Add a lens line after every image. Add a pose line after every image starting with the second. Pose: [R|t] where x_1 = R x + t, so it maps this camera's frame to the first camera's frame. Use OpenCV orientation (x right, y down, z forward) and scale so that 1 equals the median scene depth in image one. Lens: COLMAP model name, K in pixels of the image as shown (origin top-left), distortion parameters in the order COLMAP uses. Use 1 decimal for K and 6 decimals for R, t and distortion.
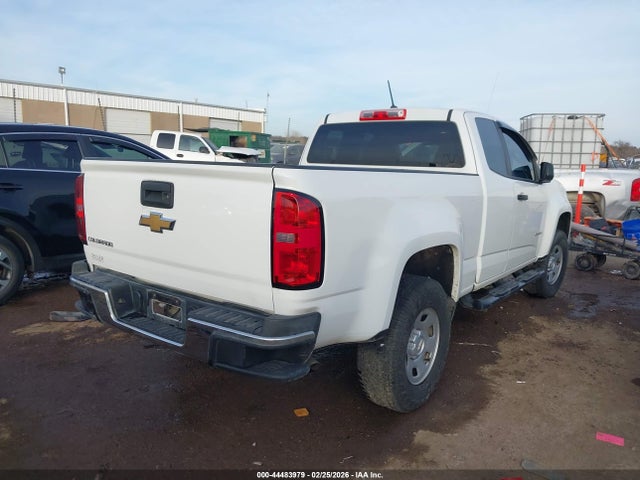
lens RADIAL K [[547.8, 0, 320.0], [0, 547.8, 240.0], [0, 0, 1]] dist [-0.007783, -0.002205]
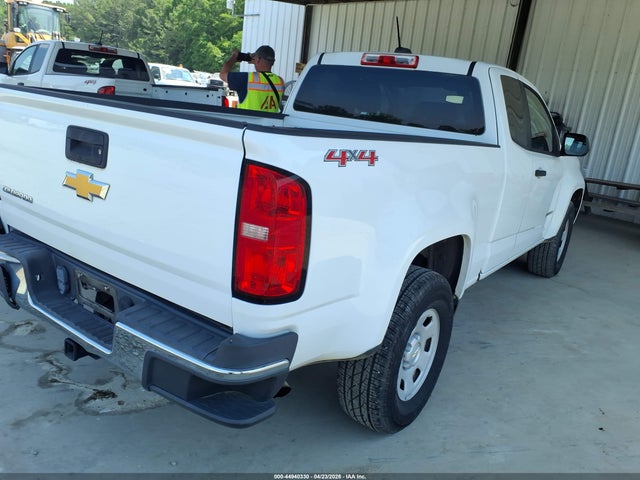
lens RADIAL K [[547.8, 0, 320.0], [0, 547.8, 240.0], [0, 0, 1]] dist [-0.007783, -0.002205]
pose [[0.996045, 0.076951, 0.044427, -0.007016], [-0.081292, 0.991036, 0.106013, -0.049260], [-0.035871, -0.109205, 0.993372, 0.195710]]
